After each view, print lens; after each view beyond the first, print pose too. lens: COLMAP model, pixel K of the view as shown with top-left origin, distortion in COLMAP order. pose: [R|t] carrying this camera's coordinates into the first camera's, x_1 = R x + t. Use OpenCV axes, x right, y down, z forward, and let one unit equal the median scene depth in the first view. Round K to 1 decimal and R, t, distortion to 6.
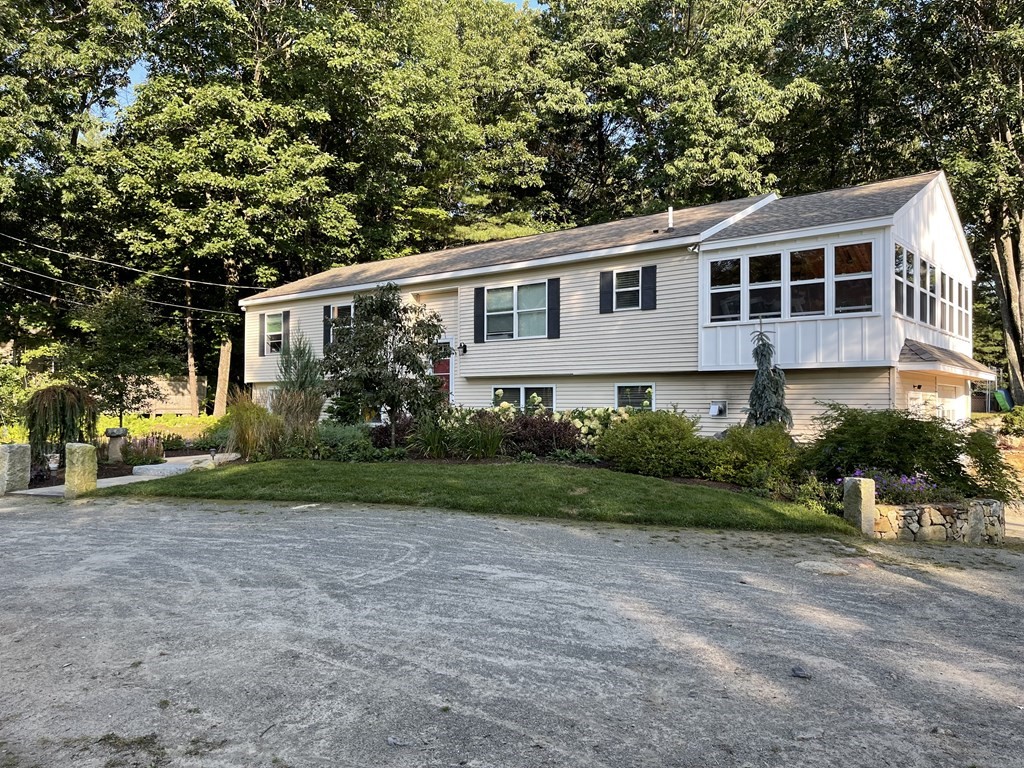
lens RADIAL K [[779.1, 0, 512.2], [0, 779.1, 386.0], [0, 0, 1]] dist [0.048315, -0.069487]
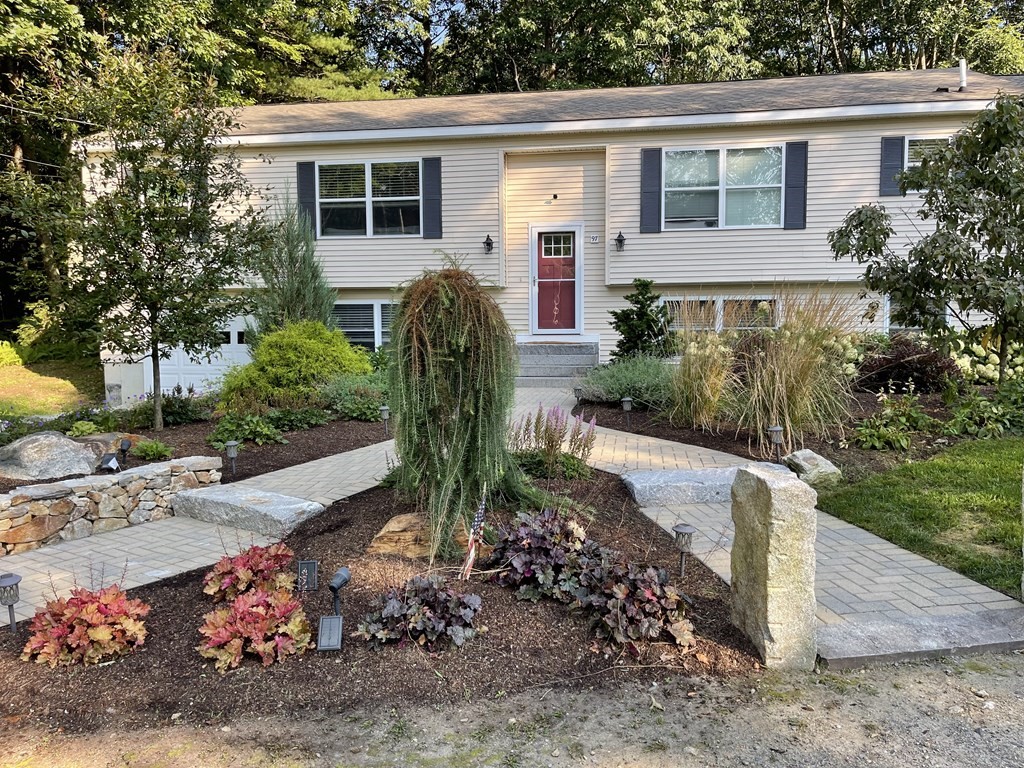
lens RADIAL K [[779.1, 0, 517.1], [0, 779.1, 377.7], [0, 0, 1]] dist [0.048315, -0.069487]
pose [[0.865321, -0.052391, 0.498473, -0.504470], [0.000690, 0.994646, 0.103343, -0.001153], [-0.501218, -0.089081, 0.860724, 0.487480]]
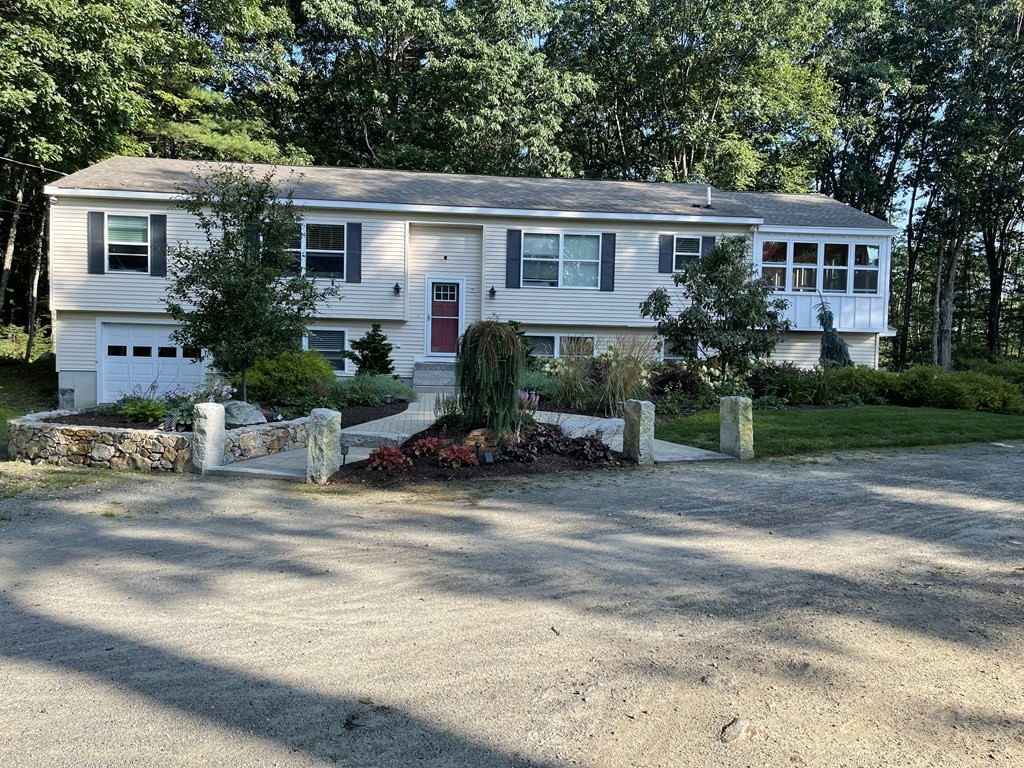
lens RADIAL K [[779.1, 0, 513.5], [0, 779.1, 388.1], [0, 0, 1]] dist [0.048315, -0.069487]
pose [[0.704467, -0.026535, 0.709240, -0.759207], [-0.037080, 0.996560, 0.074116, -0.003679], [-0.708767, -0.078511, 0.701060, 0.328217]]
